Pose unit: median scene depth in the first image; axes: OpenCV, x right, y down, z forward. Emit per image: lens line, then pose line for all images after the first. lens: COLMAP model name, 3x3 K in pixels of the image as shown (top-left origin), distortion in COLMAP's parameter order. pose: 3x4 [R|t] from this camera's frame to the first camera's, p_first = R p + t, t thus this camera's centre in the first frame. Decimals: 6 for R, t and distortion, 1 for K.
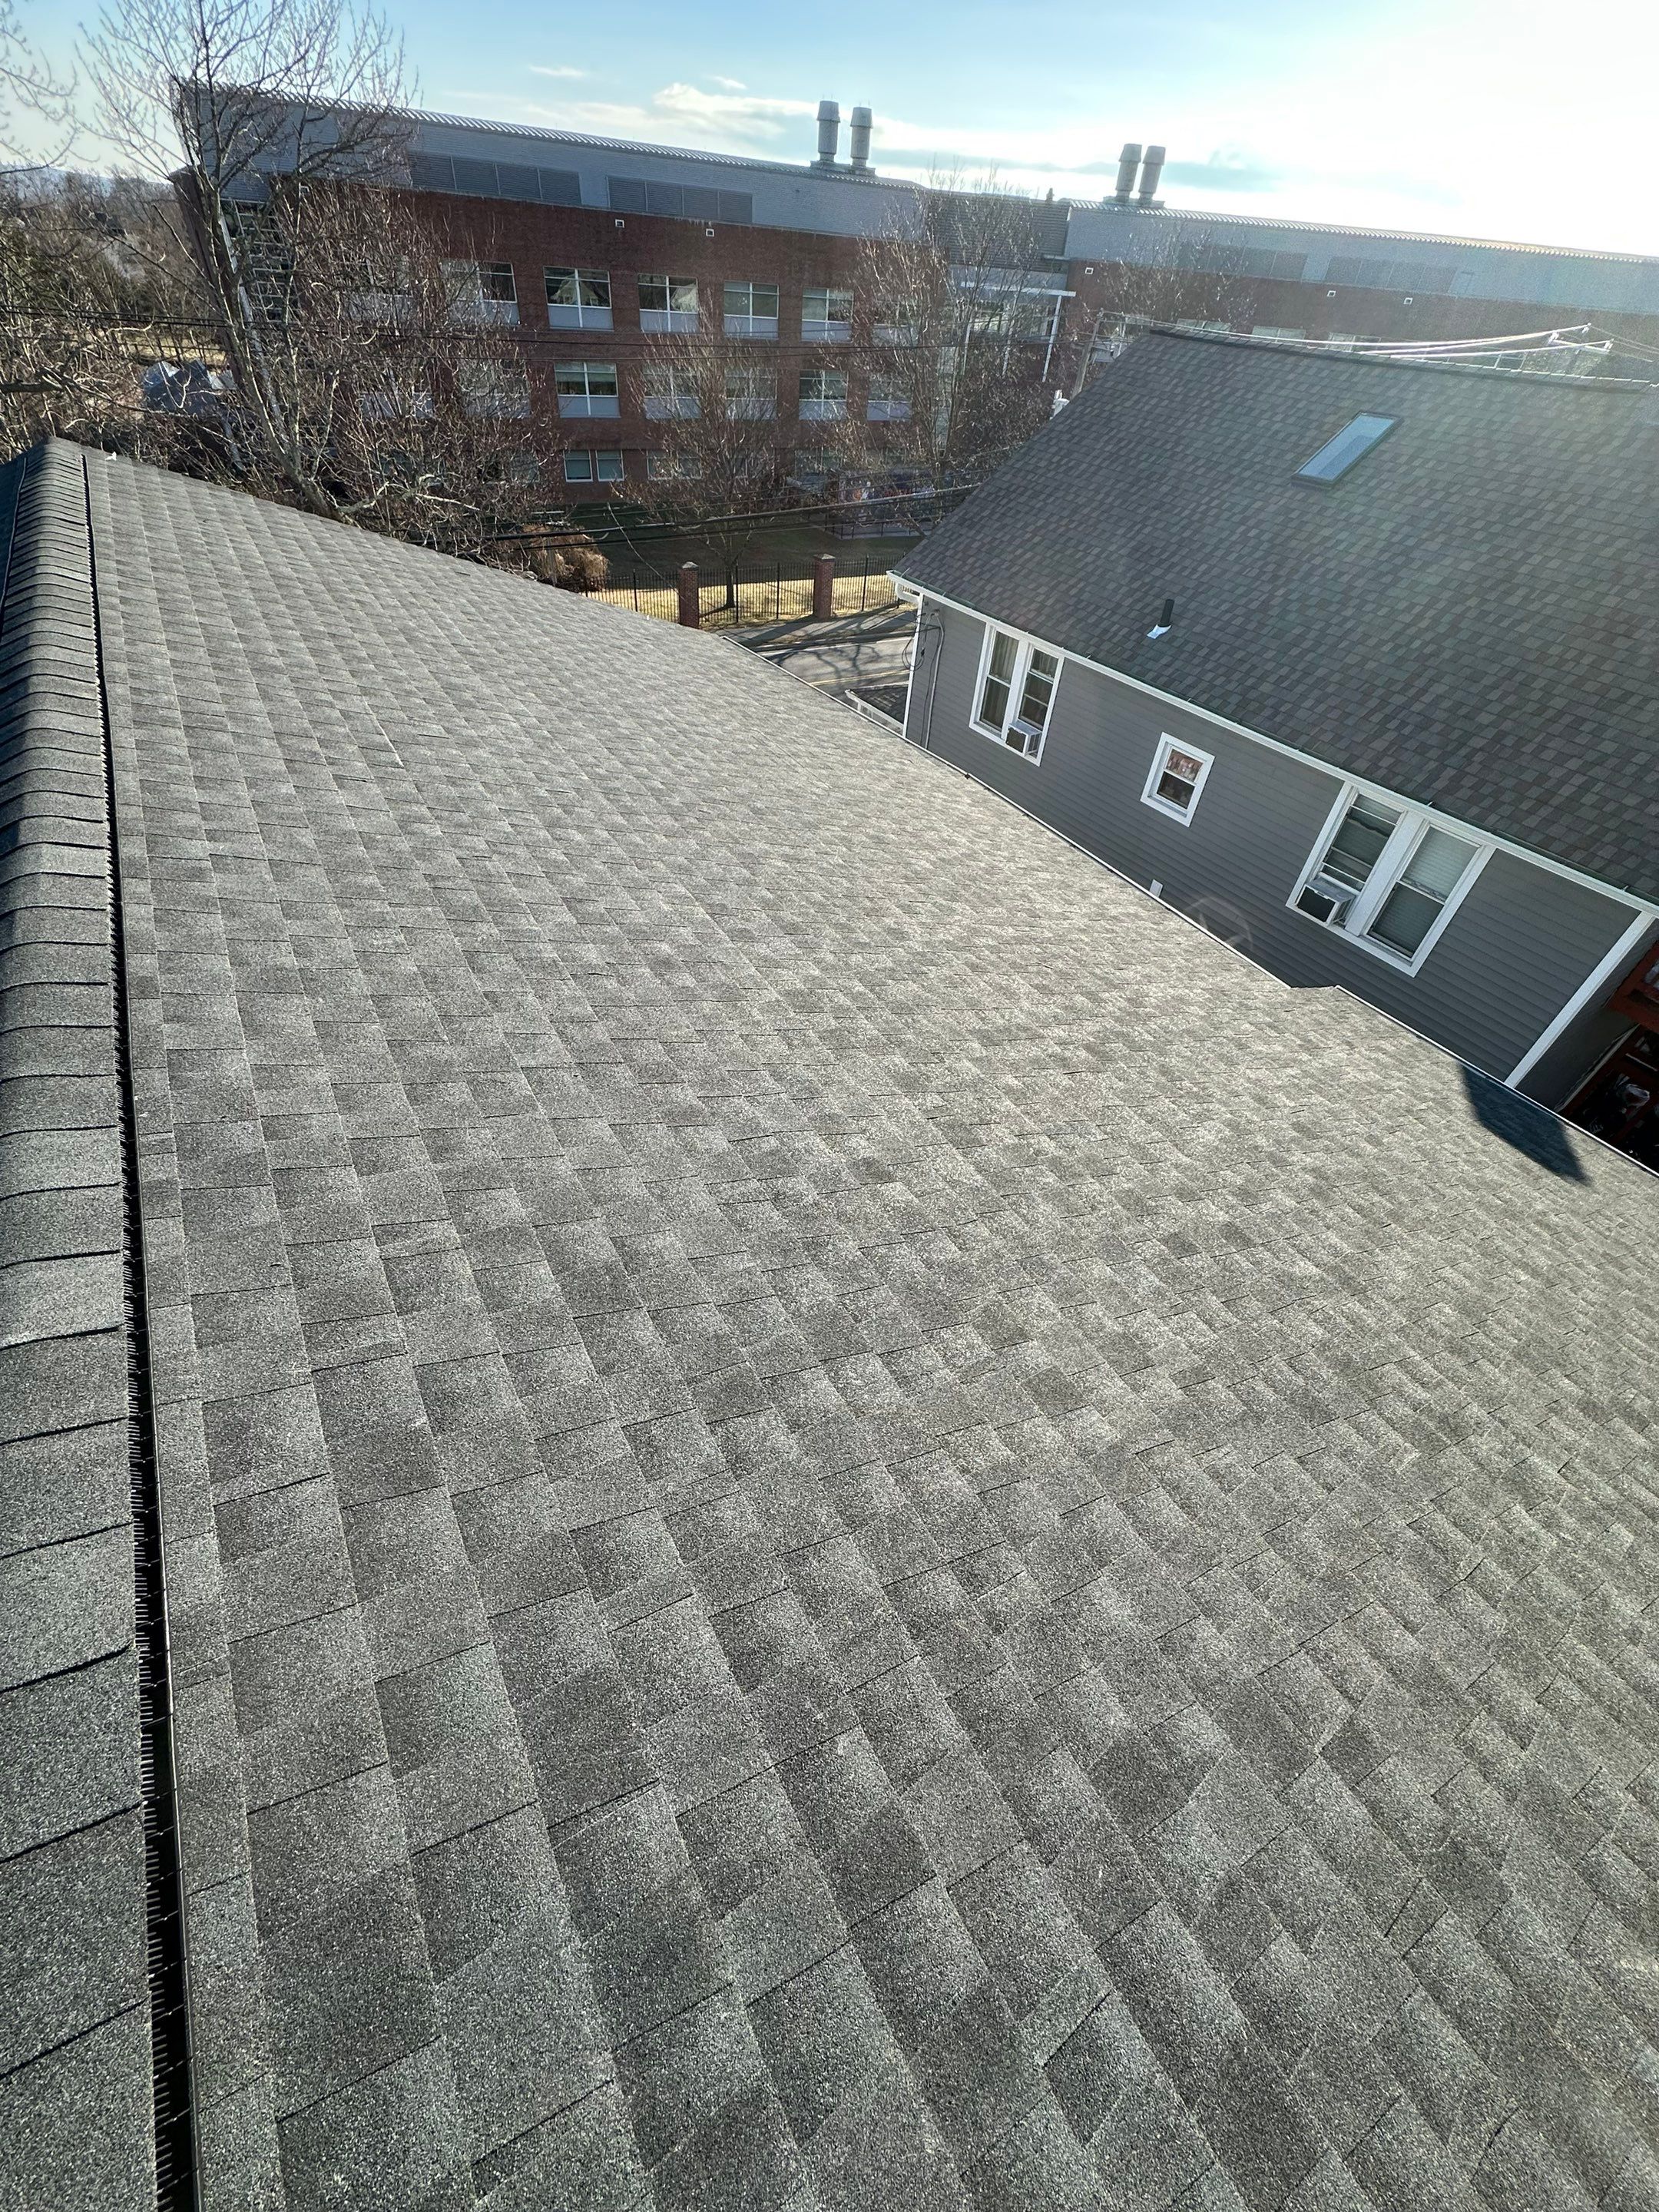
lens RADIAL K [[872.7, 0, 827.1], [0, 872.7, 1112.5], [0, 0, 1]] dist [-0.000337, -0.000557]
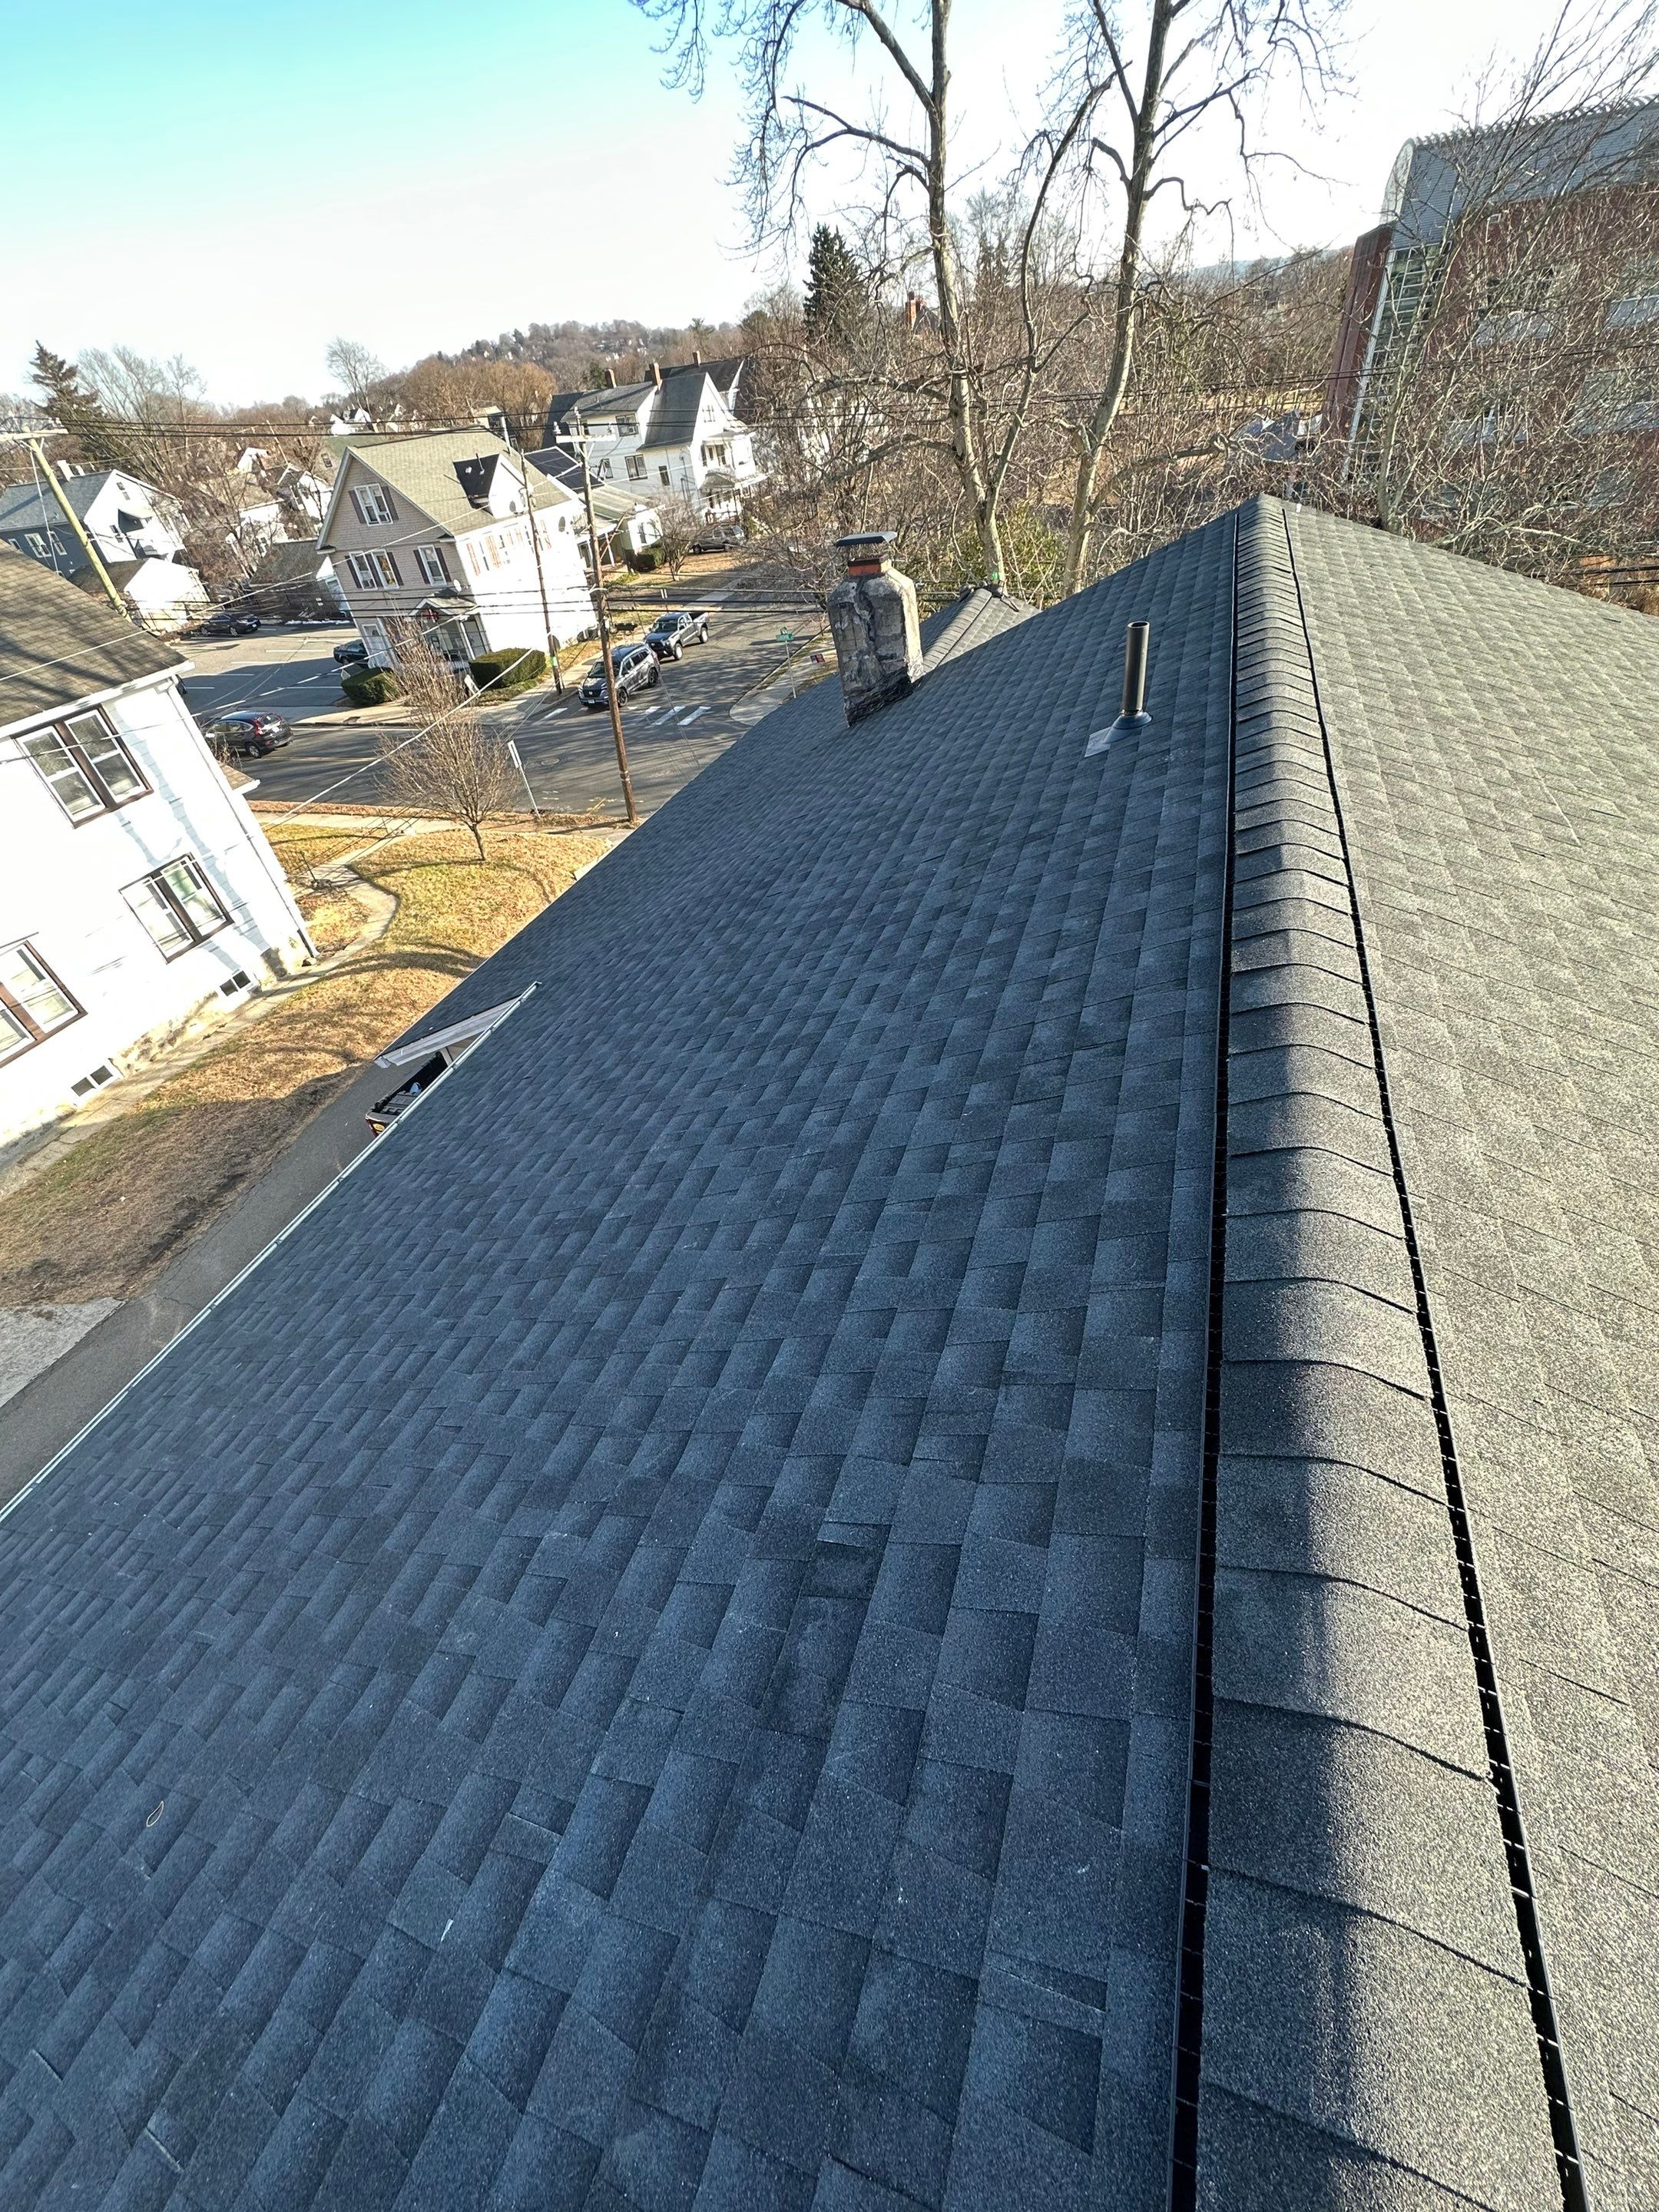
lens RADIAL K [[872.7, 0, 830.0], [0, 872.7, 1114.3], [0, 0, 1]] dist [-0.000337, -0.000557]
pose [[0.637655, 0.400482, -0.658035, -0.265455], [-0.416295, 0.897904, 0.143065, 0.035267], [0.648147, 0.182710, 0.739272, -0.088279]]
